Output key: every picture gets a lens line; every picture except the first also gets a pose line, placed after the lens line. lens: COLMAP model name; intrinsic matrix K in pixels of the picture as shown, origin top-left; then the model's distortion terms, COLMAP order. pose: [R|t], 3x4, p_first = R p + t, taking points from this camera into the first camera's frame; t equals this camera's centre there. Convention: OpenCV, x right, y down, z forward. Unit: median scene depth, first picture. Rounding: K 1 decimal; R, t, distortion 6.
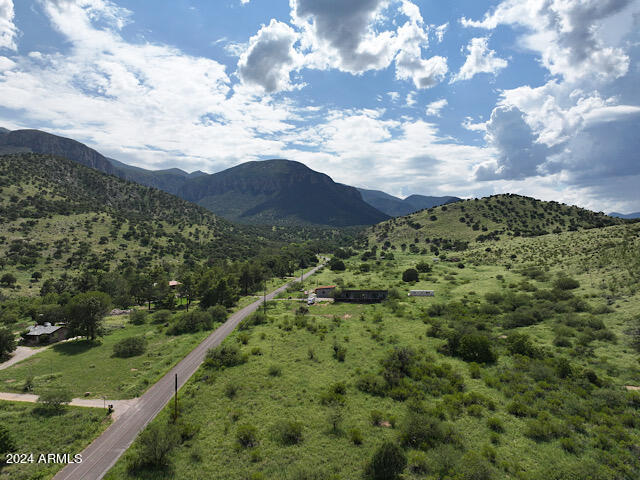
lens RADIAL K [[450.2, 0, 322.7], [0, 450.2, 241.3], [0, 0, 1]] dist [0.001204, 0.009953]
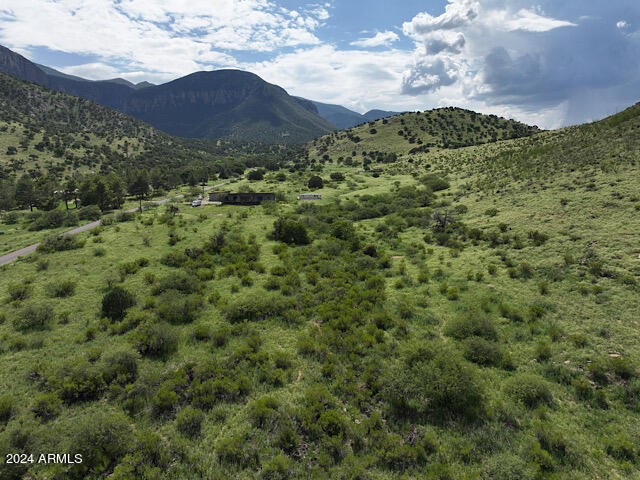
lens RADIAL K [[450.2, 0, 322.7], [0, 450.2, 241.3], [0, 0, 1]] dist [0.001204, 0.009953]
pose [[0.996462, -0.018021, 0.082093, 0.093555], [0.002920, 0.983577, 0.180467, 0.016361], [-0.083997, -0.179589, 0.980149, -0.035094]]
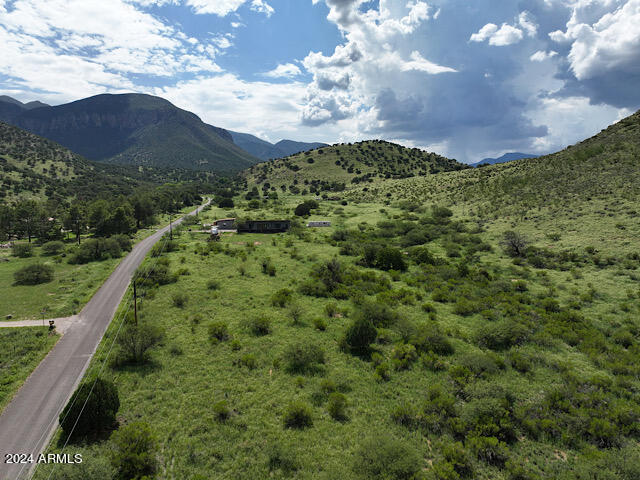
lens RADIAL K [[450.2, 0, 322.7], [0, 450.2, 241.3], [0, 0, 1]] dist [0.001204, 0.009953]
pose [[0.959264, -0.024762, 0.281425, -0.040465], [-0.009096, 0.992928, 0.118373, 0.018042], [-0.282366, -0.116111, 0.952254, -0.005346]]
